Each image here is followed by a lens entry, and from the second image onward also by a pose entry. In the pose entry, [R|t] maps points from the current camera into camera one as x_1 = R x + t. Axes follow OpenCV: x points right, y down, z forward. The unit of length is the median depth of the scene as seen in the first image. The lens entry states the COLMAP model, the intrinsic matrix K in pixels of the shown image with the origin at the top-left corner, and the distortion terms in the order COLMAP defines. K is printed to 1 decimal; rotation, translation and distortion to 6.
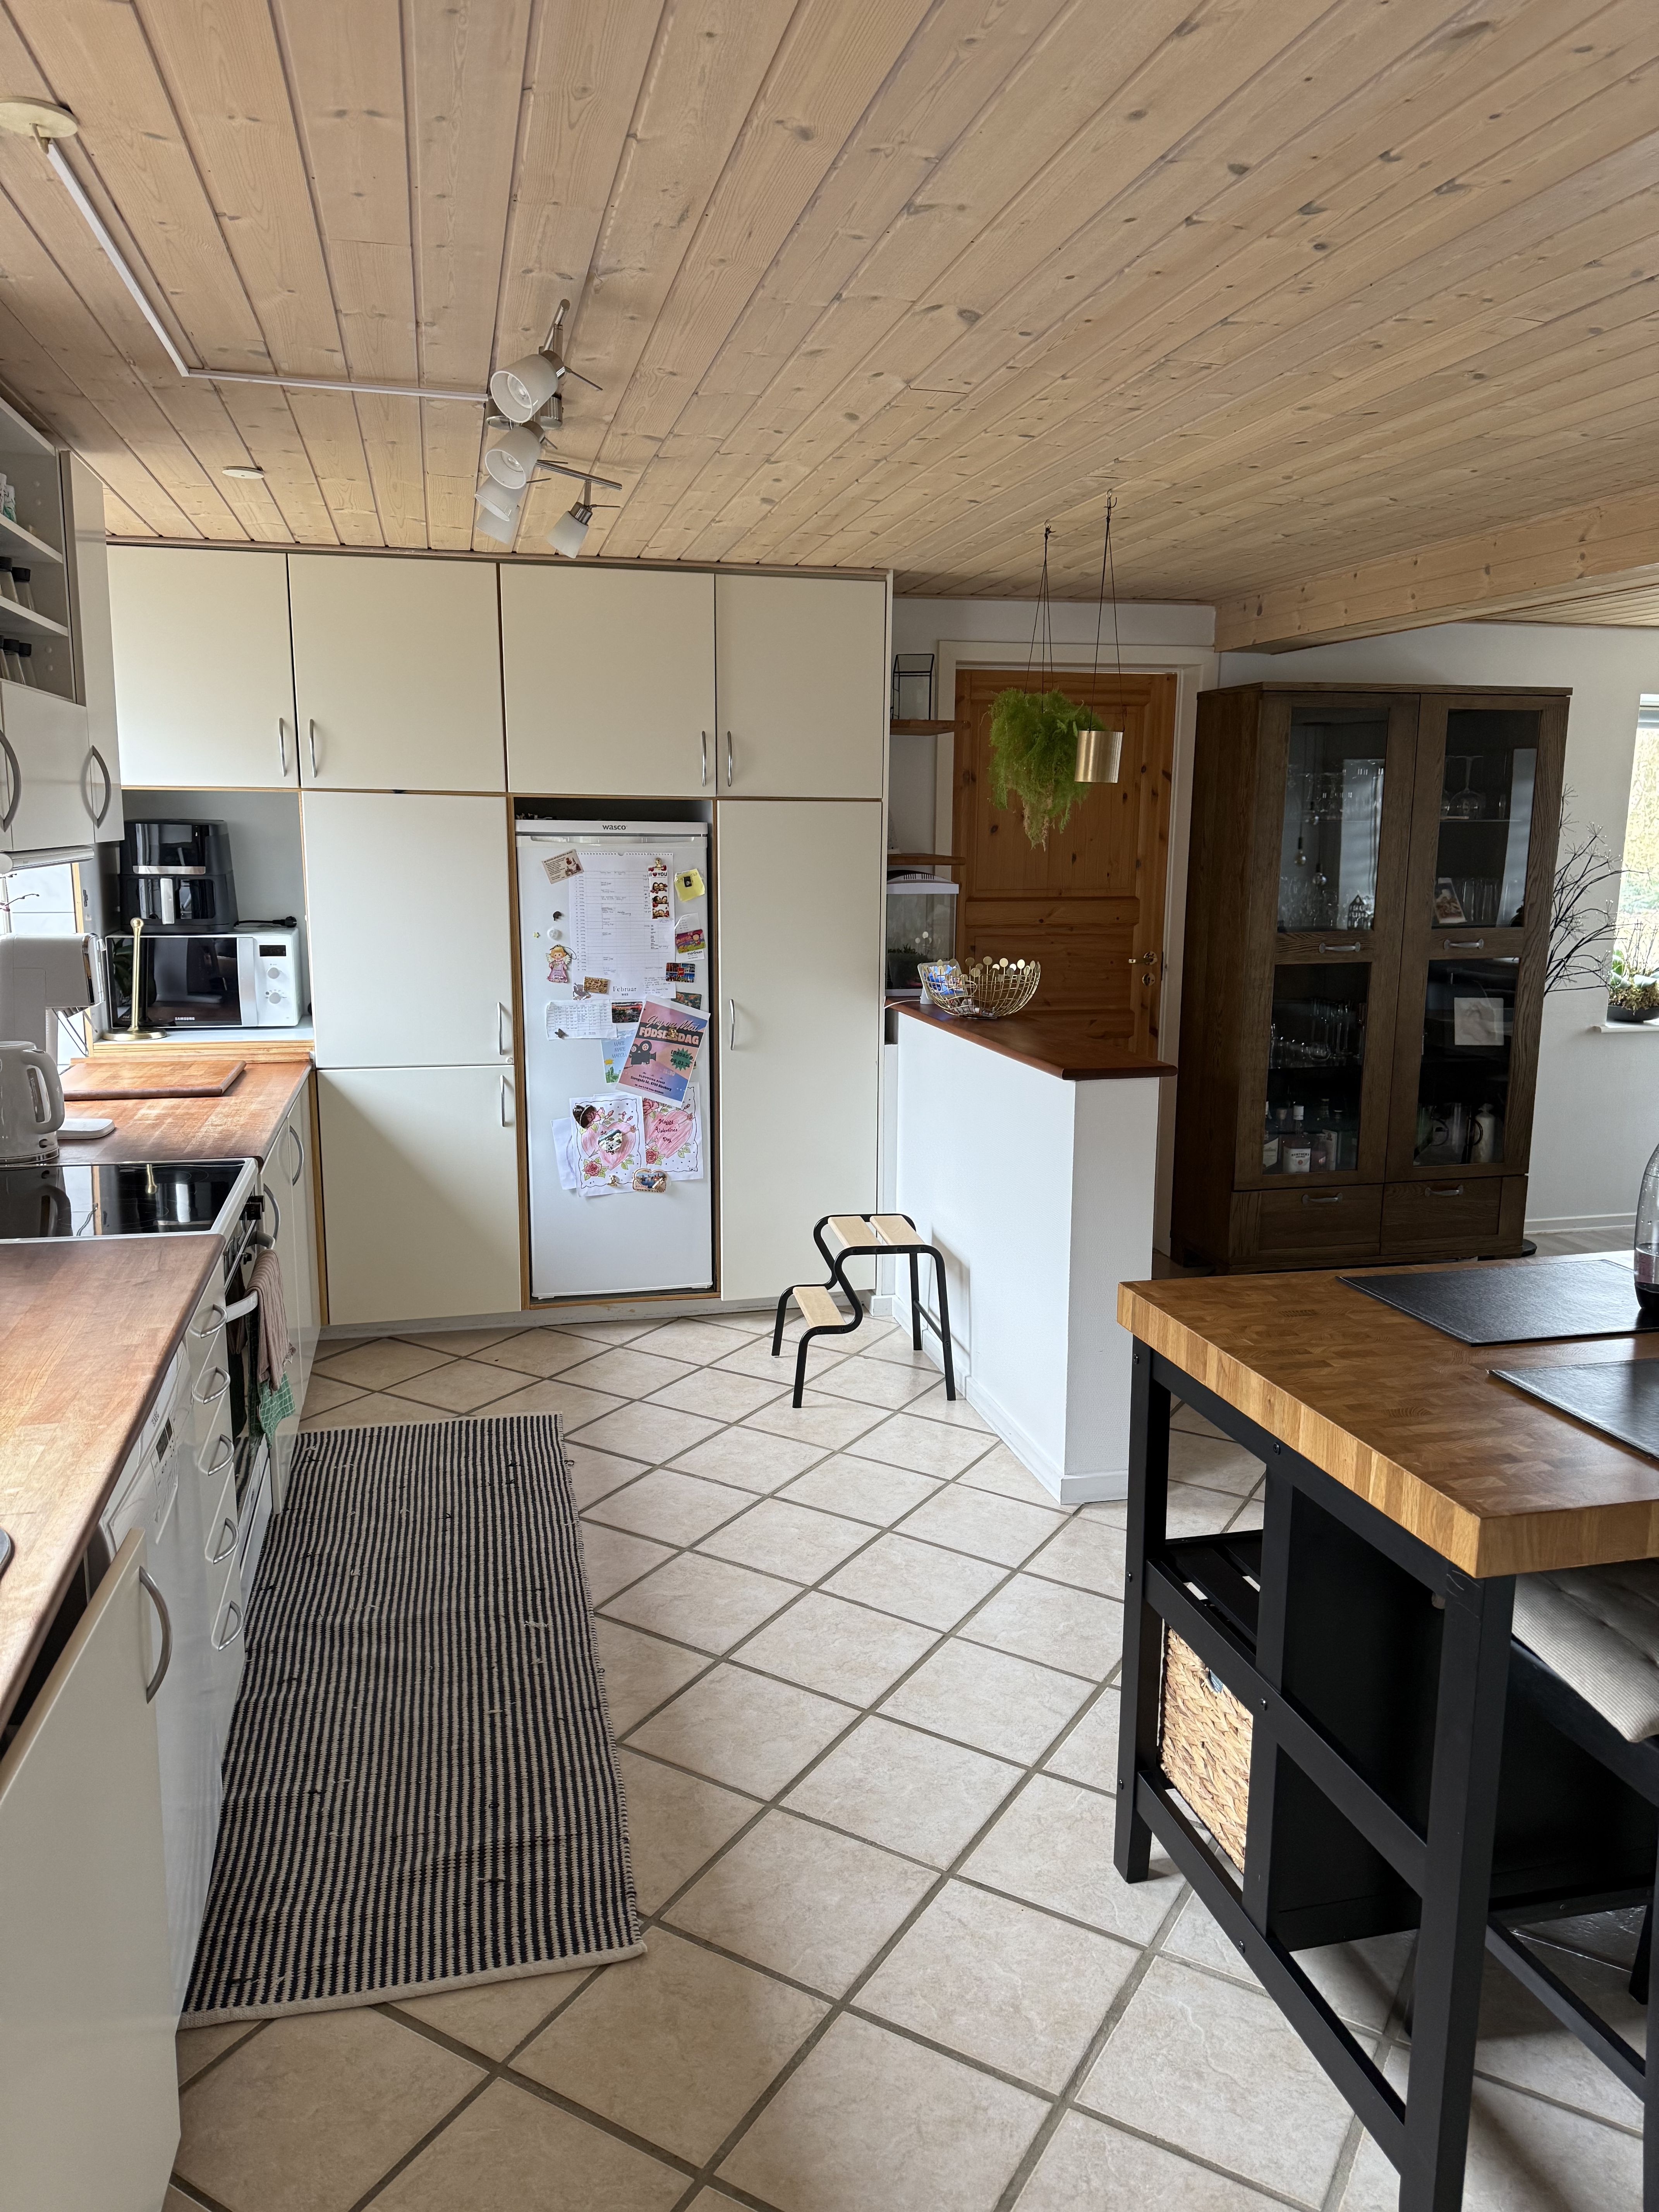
lens RADIAL K [[1559.6, 0, 828.0], [0, 1559.6, 1107.1], [0, 0, 1]] dist [0.002399, -0.000333]
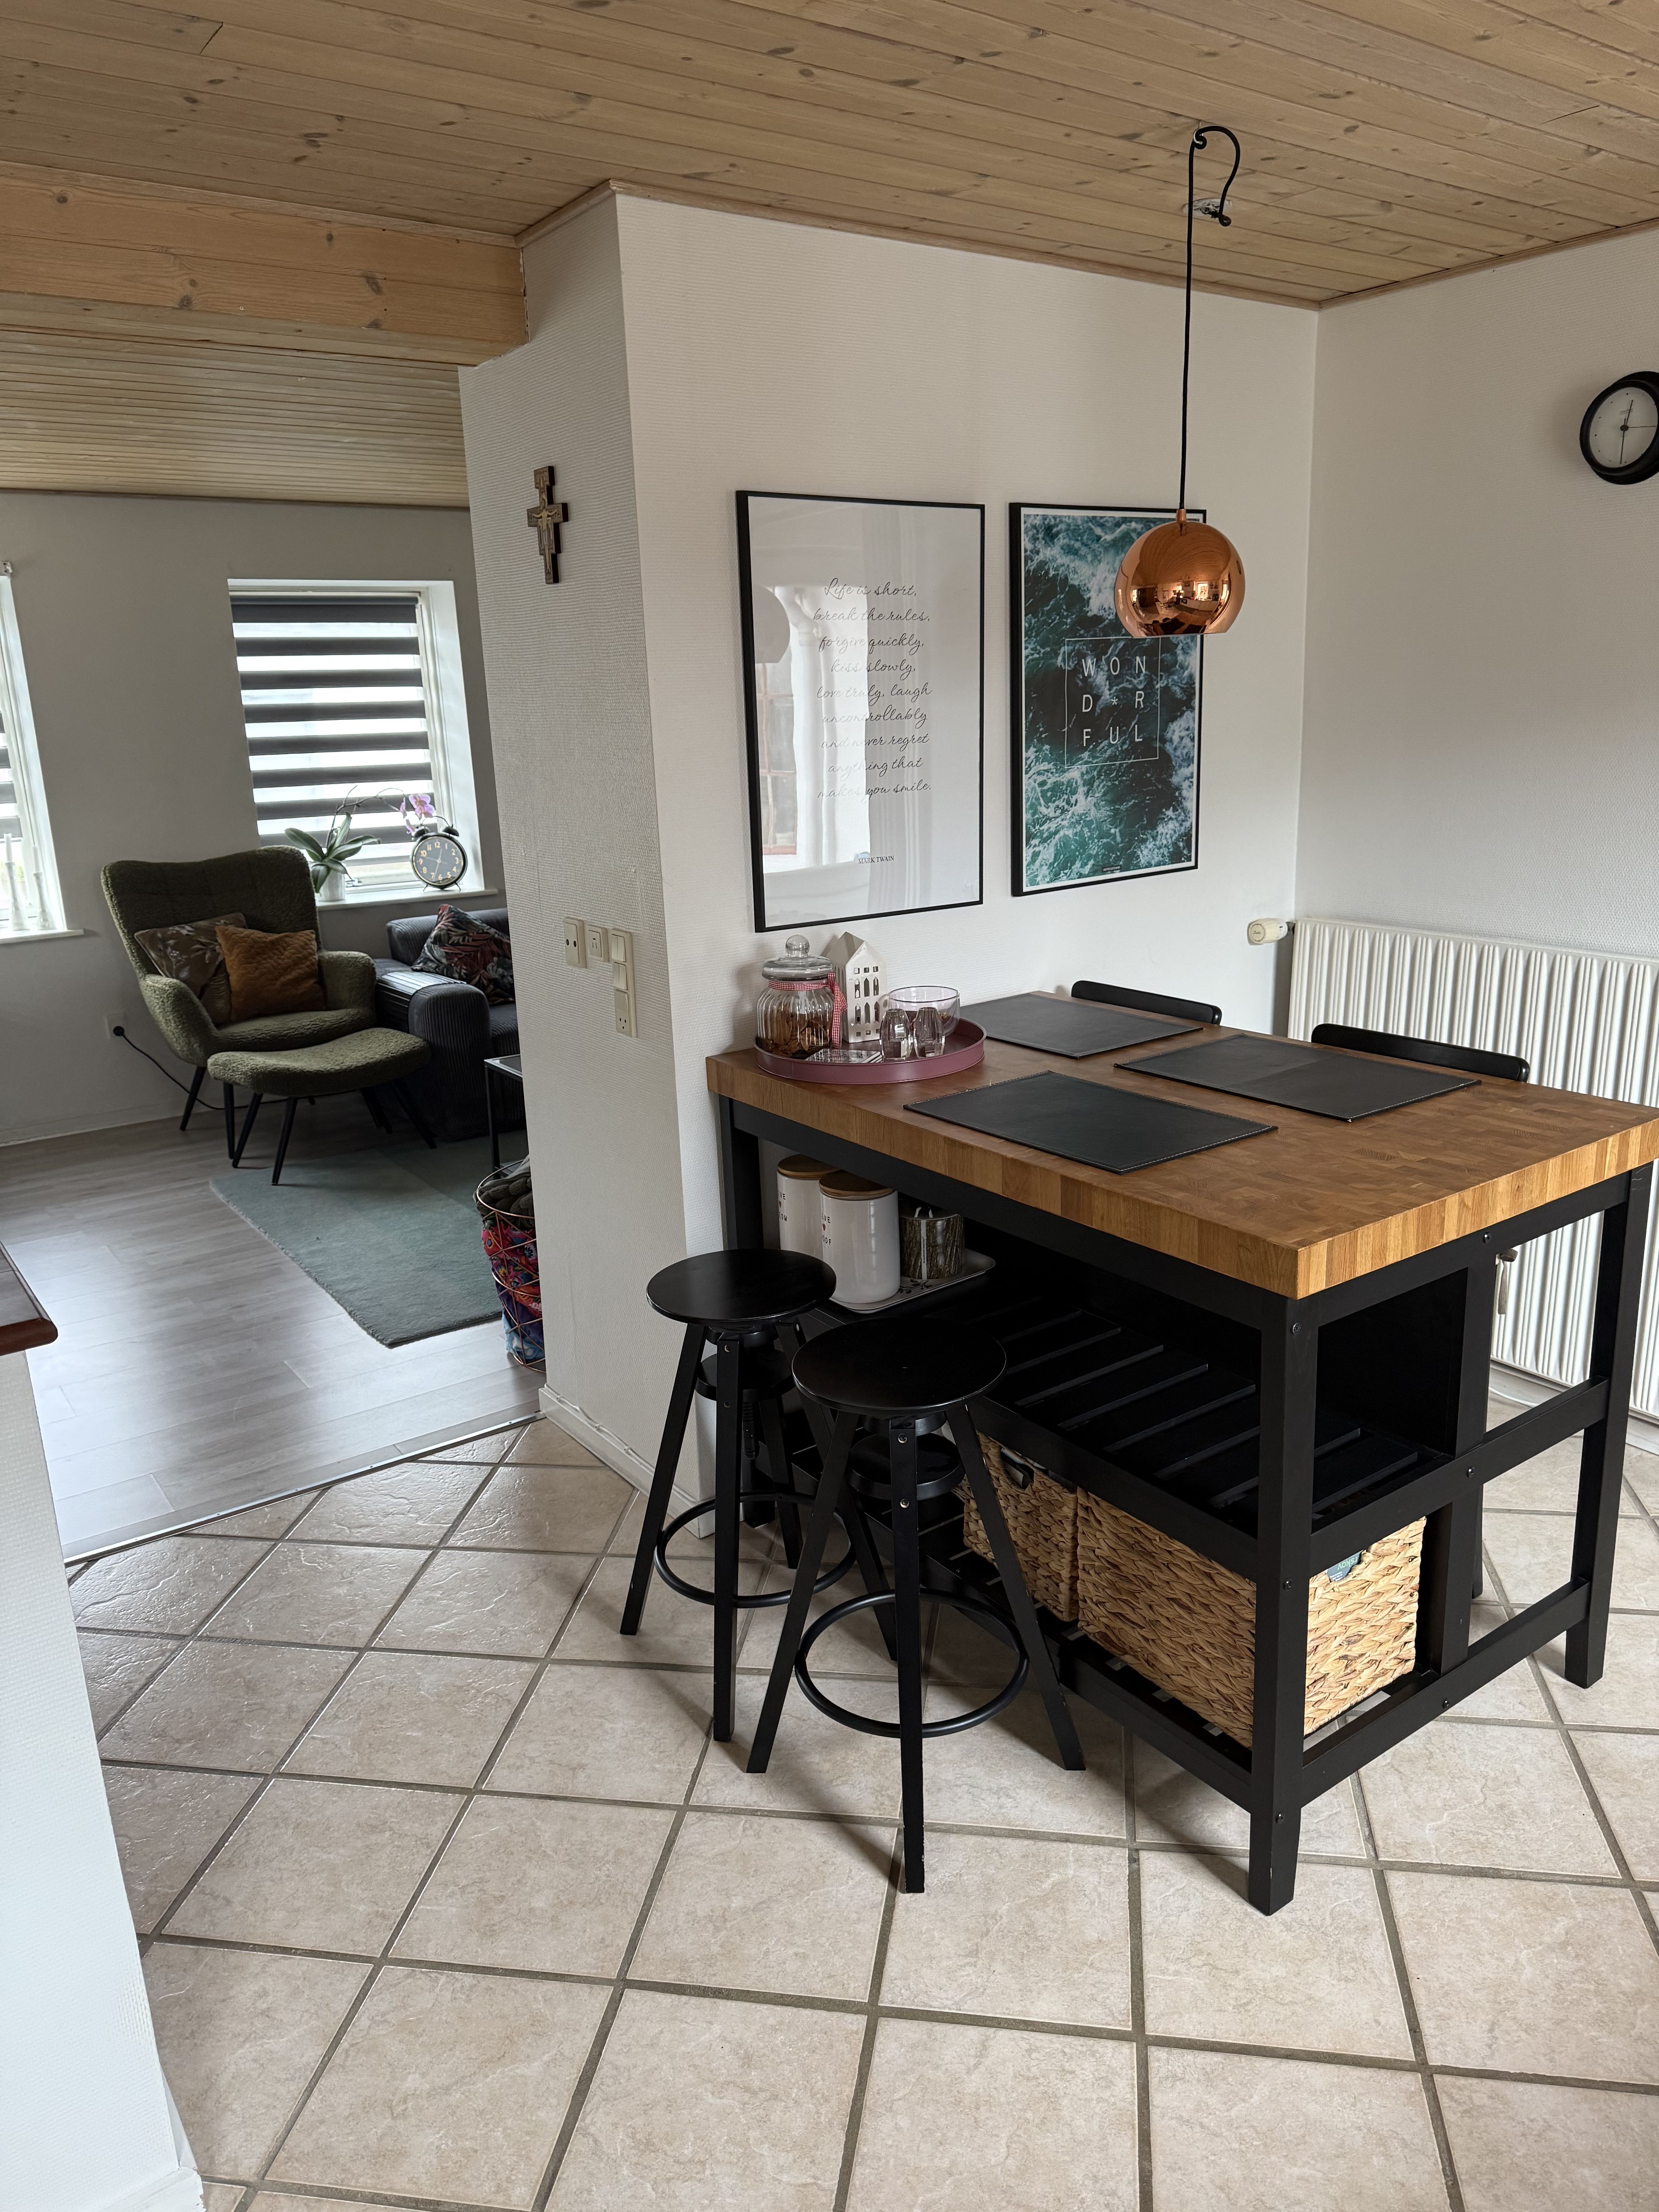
lens RADIAL K [[1559.6, 0, 831.4], [0, 1559.6, 1102.4], [0, 0, 1]] dist [0.002399, -0.000333]
pose [[-0.379369, -0.237129, 0.894343, -0.451750], [0.190233, 0.925960, 0.326206, -0.284782], [-0.905478, 0.293886, -0.306171, 1.624554]]
